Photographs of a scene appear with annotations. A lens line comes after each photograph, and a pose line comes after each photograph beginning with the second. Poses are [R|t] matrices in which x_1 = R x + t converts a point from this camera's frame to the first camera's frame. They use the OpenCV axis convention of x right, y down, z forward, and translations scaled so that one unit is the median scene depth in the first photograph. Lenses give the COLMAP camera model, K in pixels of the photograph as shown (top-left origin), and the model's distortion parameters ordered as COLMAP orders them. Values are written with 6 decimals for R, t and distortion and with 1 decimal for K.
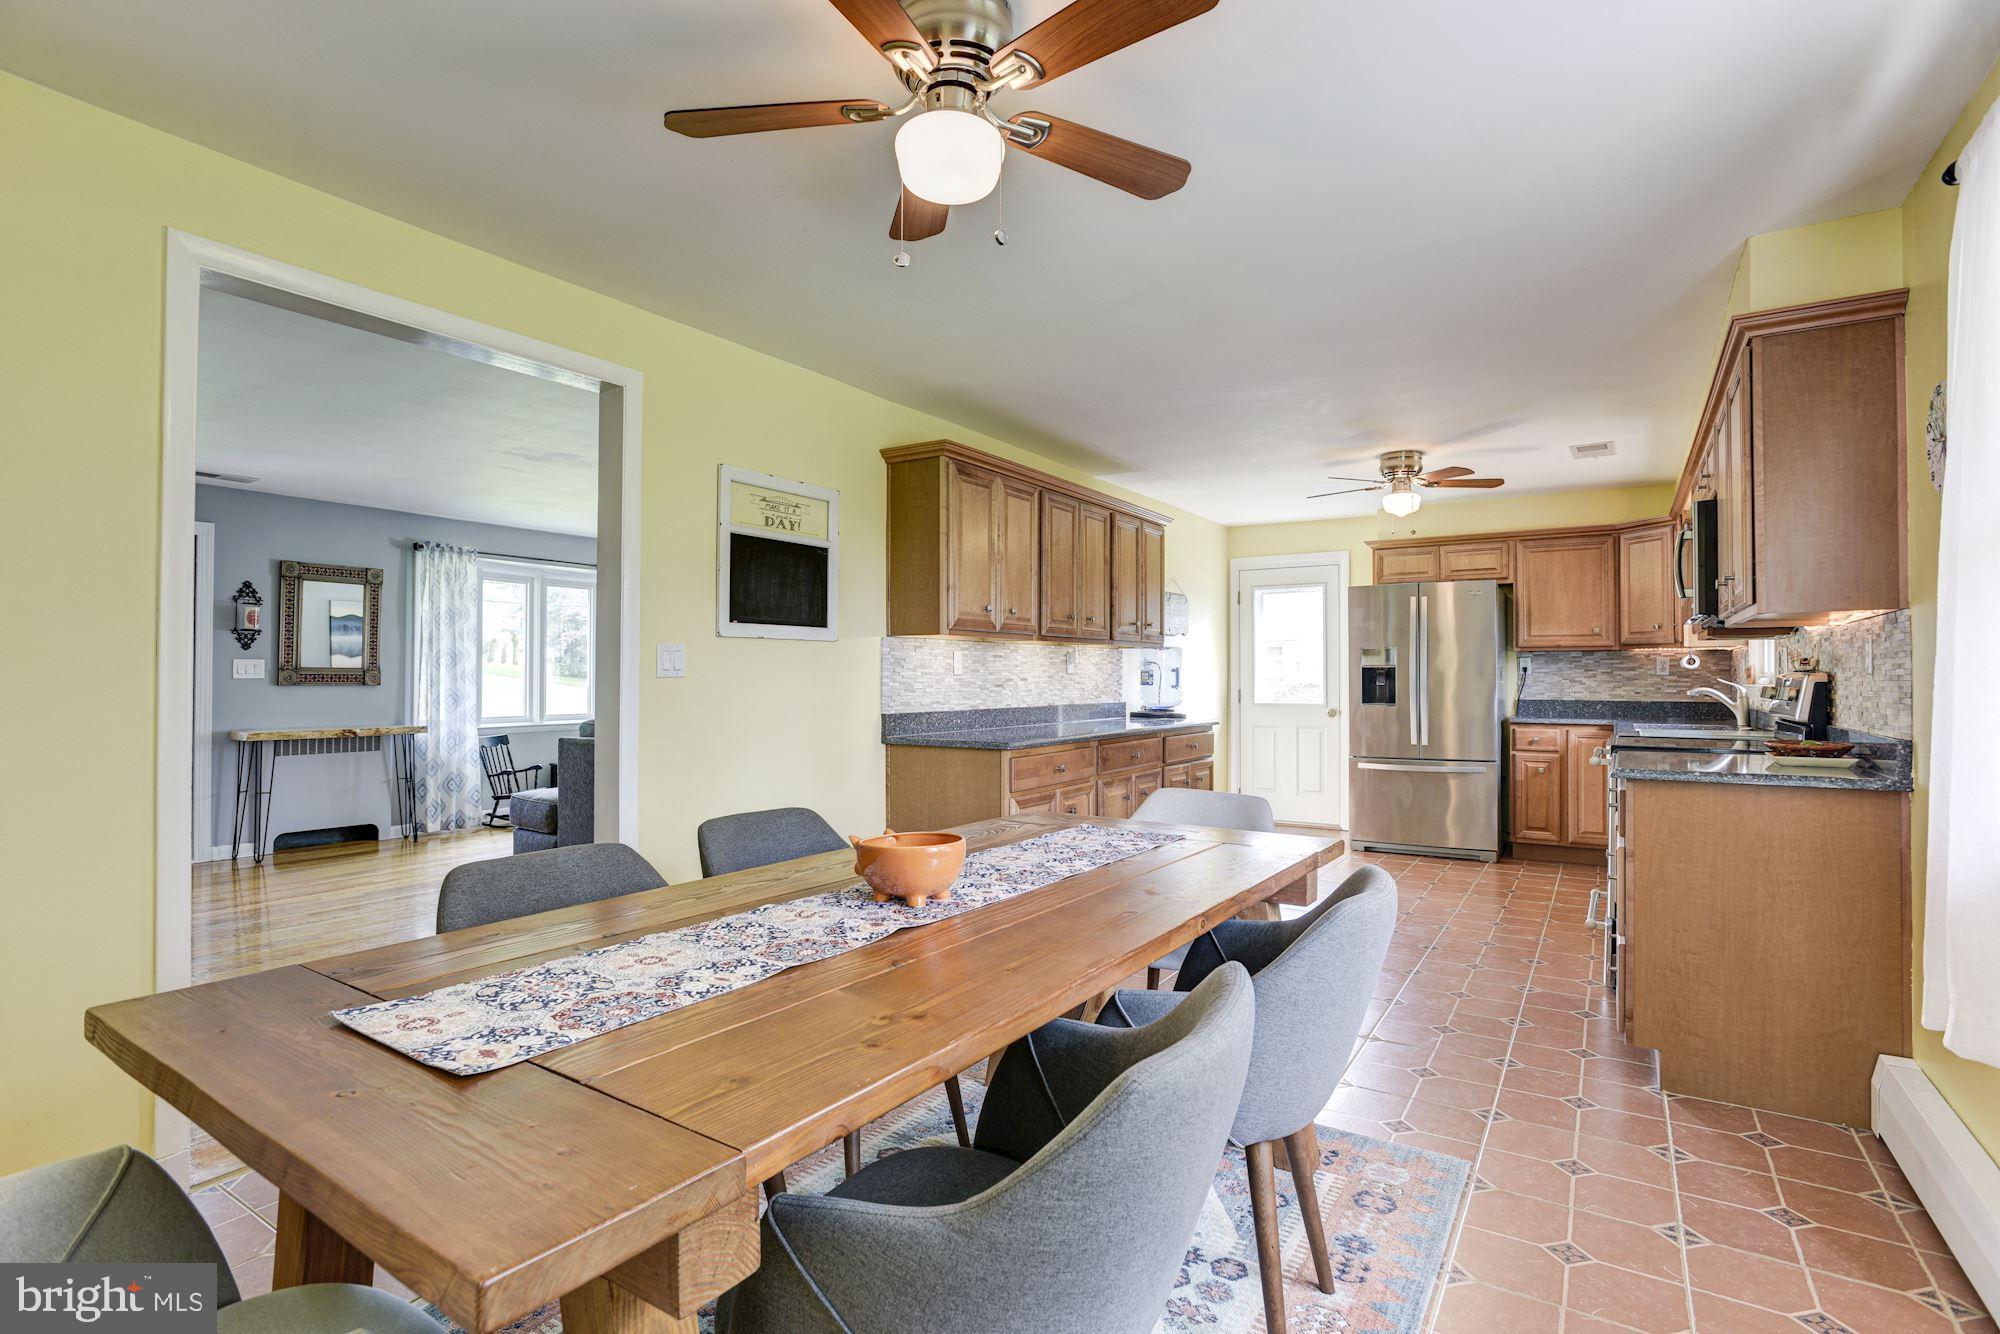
lens RADIAL K [[965.4, 0, 1003.6], [0, 965.4, 666.4], [0, 0, 1]] dist [-0.058342, 0.028804]
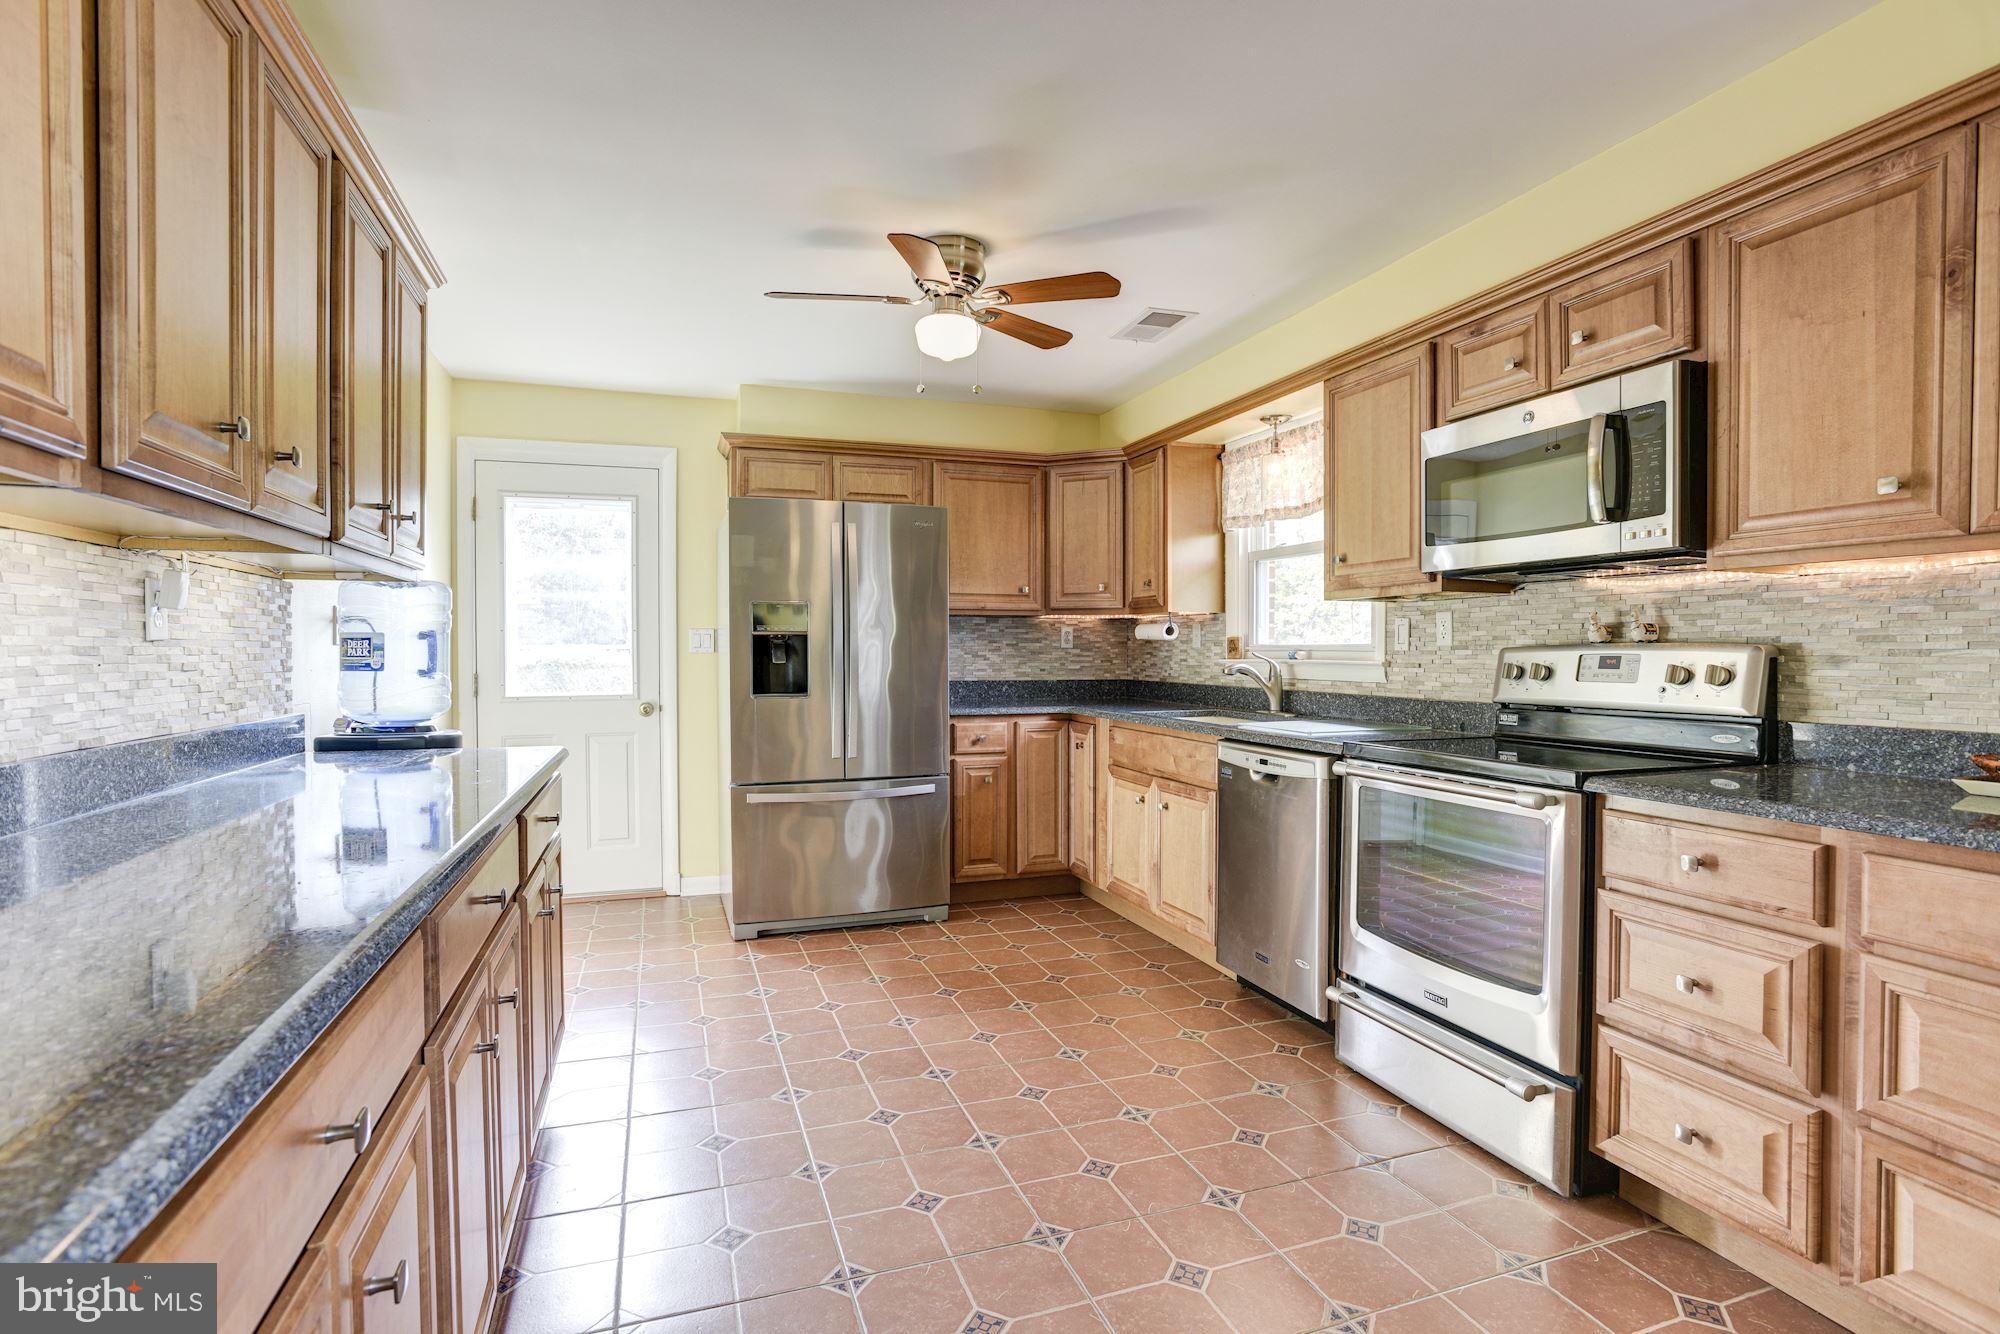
lens RADIAL K [[965.4, 0, 1003.6], [0, 965.4, 666.4], [0, 0, 1]] dist [-0.058342, 0.028804]
pose [[0.609227, -0.013801, 0.792876, -0.005831], [-0.008197, 0.999686, 0.023699, 0.005763], [-0.792954, -0.020937, 0.608922, 0.532089]]
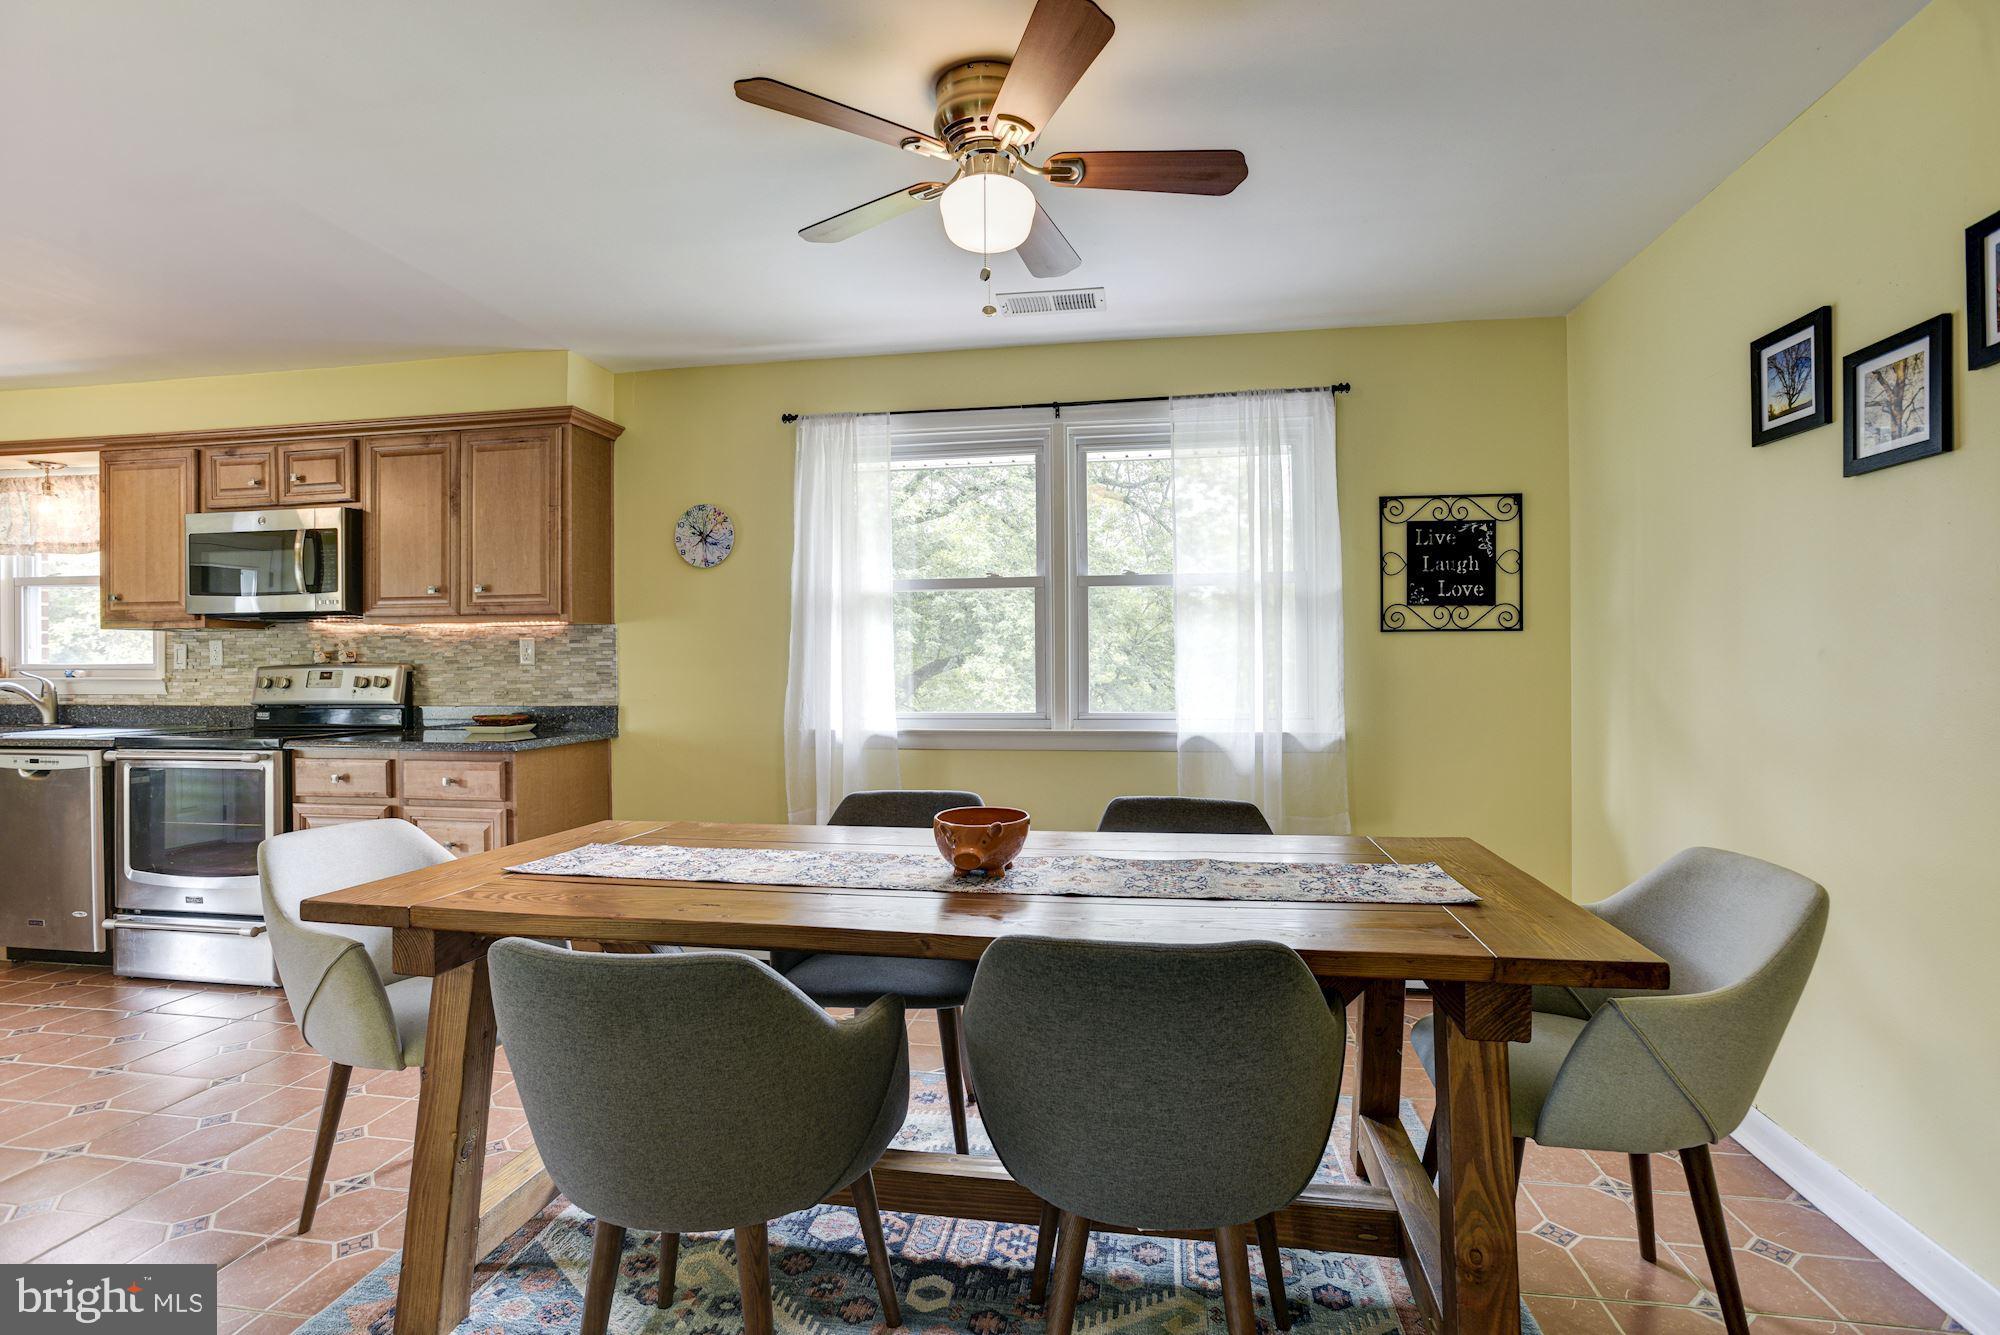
lens RADIAL K [[965.4, 0, 1003.6], [0, 965.4, 666.9], [0, 0, 1]] dist [-0.058342, 0.028804]
pose [[-0.395987, -0.002688, 0.918252, -0.313831], [-0.005128, 0.999987, 0.000716, 0.002583], [-0.918242, -0.004425, -0.395995, 0.400390]]
